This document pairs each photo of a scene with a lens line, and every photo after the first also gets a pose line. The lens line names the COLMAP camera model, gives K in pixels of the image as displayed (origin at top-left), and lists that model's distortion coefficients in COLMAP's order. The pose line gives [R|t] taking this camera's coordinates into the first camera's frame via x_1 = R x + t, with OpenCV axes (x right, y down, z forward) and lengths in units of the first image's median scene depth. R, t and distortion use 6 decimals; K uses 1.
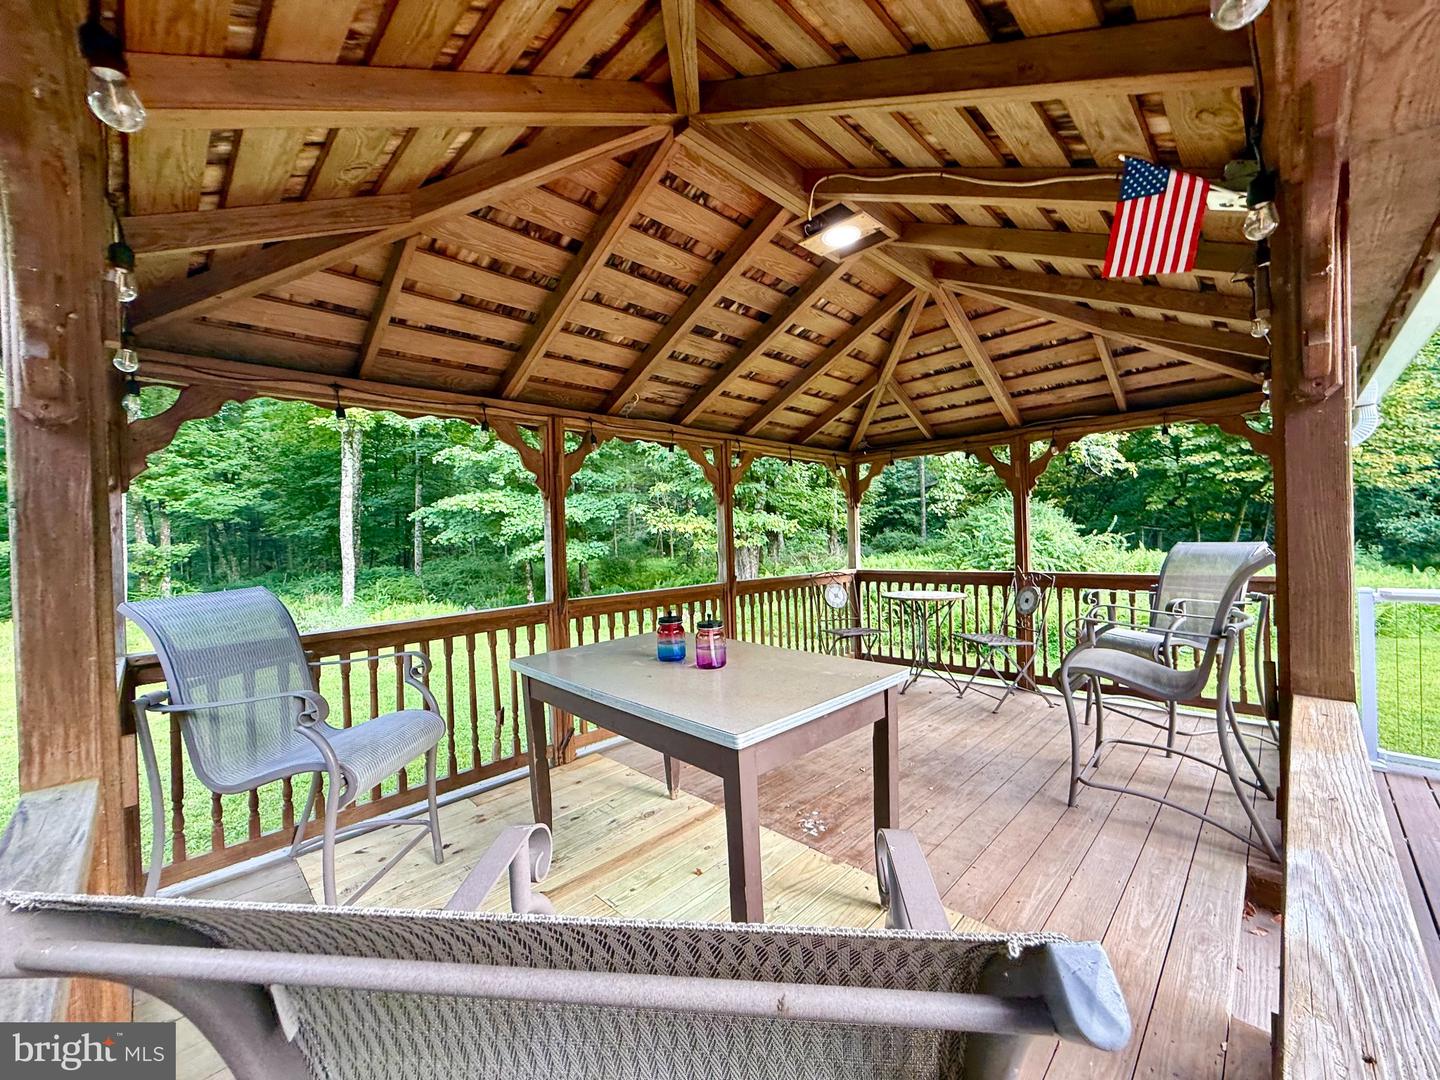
lens RADIAL K [[576.1, 0, 727.7], [0, 576.1, 549.8], [0, 0, 1]] dist [-0.001269, 0.000670]
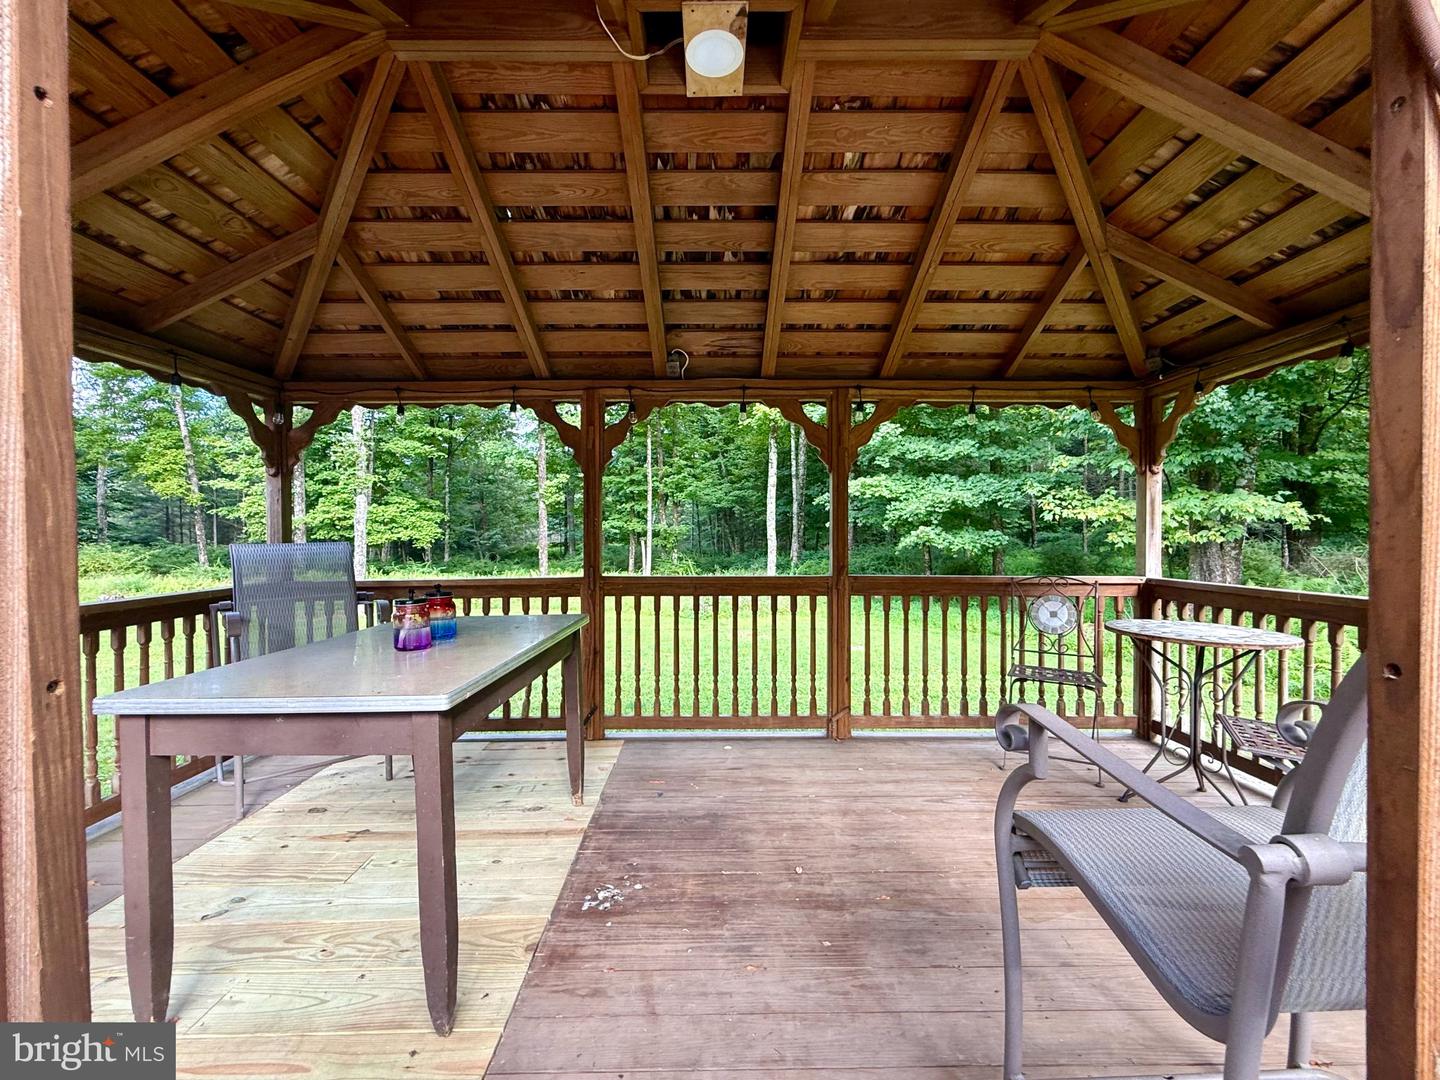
lens RADIAL K [[576.1, 0, 717.4], [0, 576.1, 534.0], [0, 0, 1]] dist [-0.001269, 0.000670]
pose [[0.708224, 0.032093, -0.705258, 0.326185], [-0.035570, 0.999320, 0.009755, 0.000385], [0.705091, 0.018177, 0.708884, 0.263661]]
